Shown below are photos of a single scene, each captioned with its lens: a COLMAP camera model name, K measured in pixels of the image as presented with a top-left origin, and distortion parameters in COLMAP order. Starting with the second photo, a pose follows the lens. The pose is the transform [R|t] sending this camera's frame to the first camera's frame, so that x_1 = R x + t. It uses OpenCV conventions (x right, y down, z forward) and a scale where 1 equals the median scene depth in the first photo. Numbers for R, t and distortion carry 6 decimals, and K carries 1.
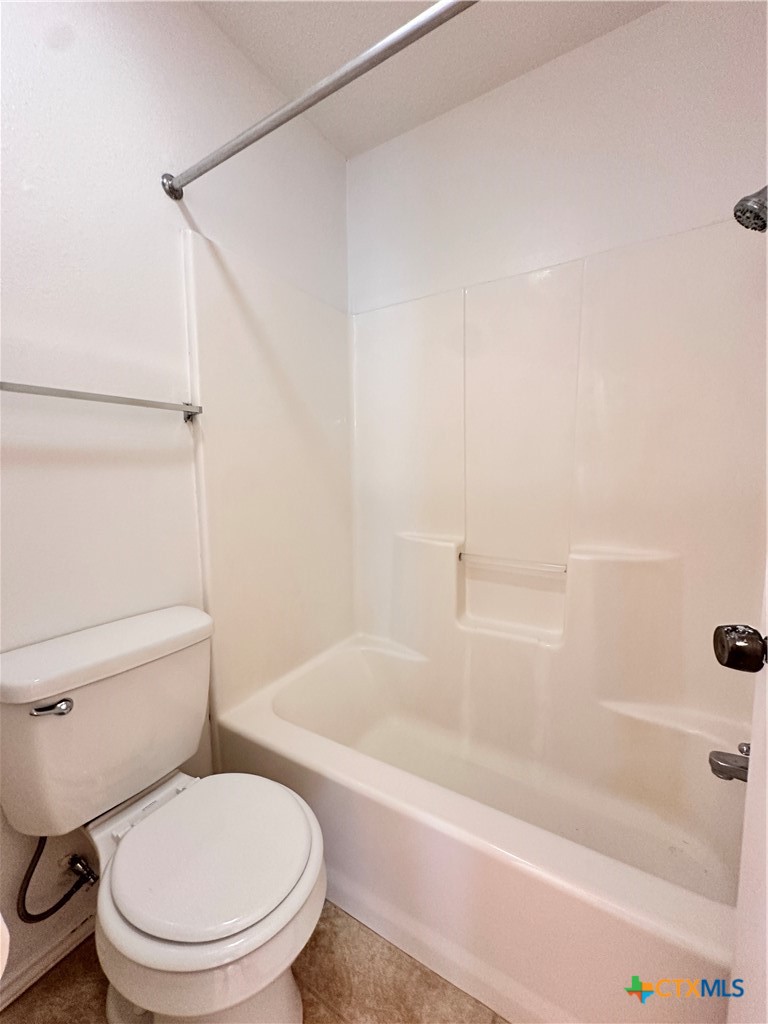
lens RADIAL K [[411.1, 0, 383.6], [0, 411.1, 512.2], [0, 0, 1]] dist [-0.010412, 0.001323]
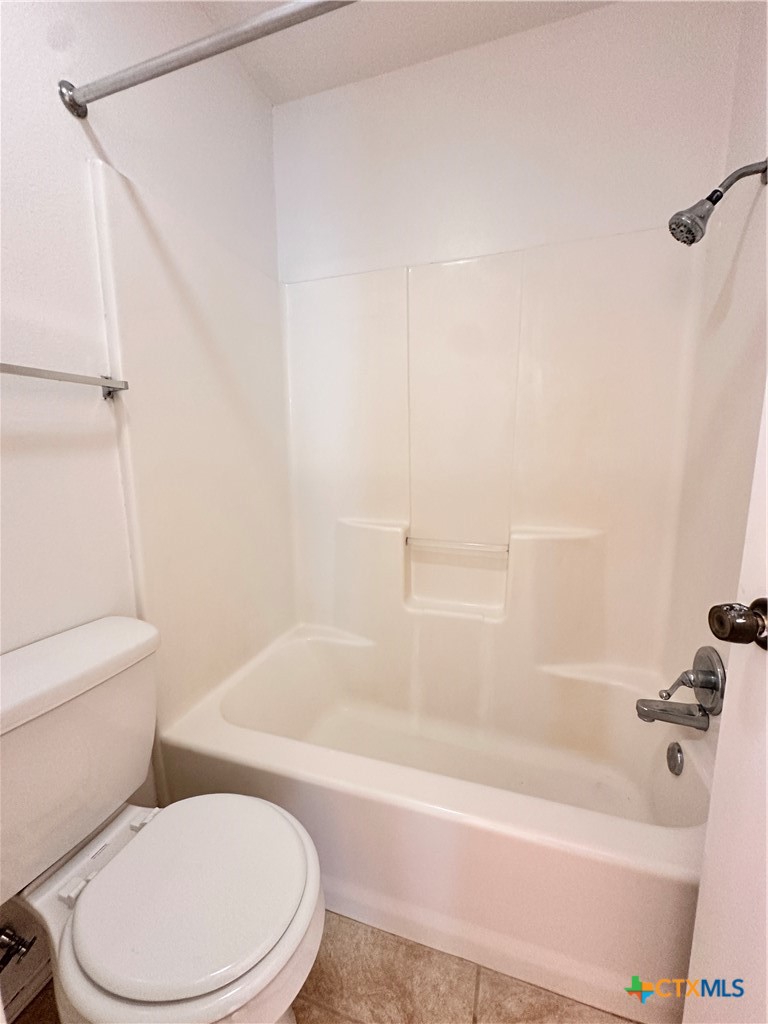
lens RADIAL K [[411.1, 0, 383.9], [0, 411.1, 512.6], [0, 0, 1]] dist [-0.010412, 0.001323]
pose [[0.972556, -0.033094, 0.230302, -0.134190], [0.020795, 0.998235, 0.055628, -0.025025], [-0.231736, -0.049313, 0.971528, 0.049544]]
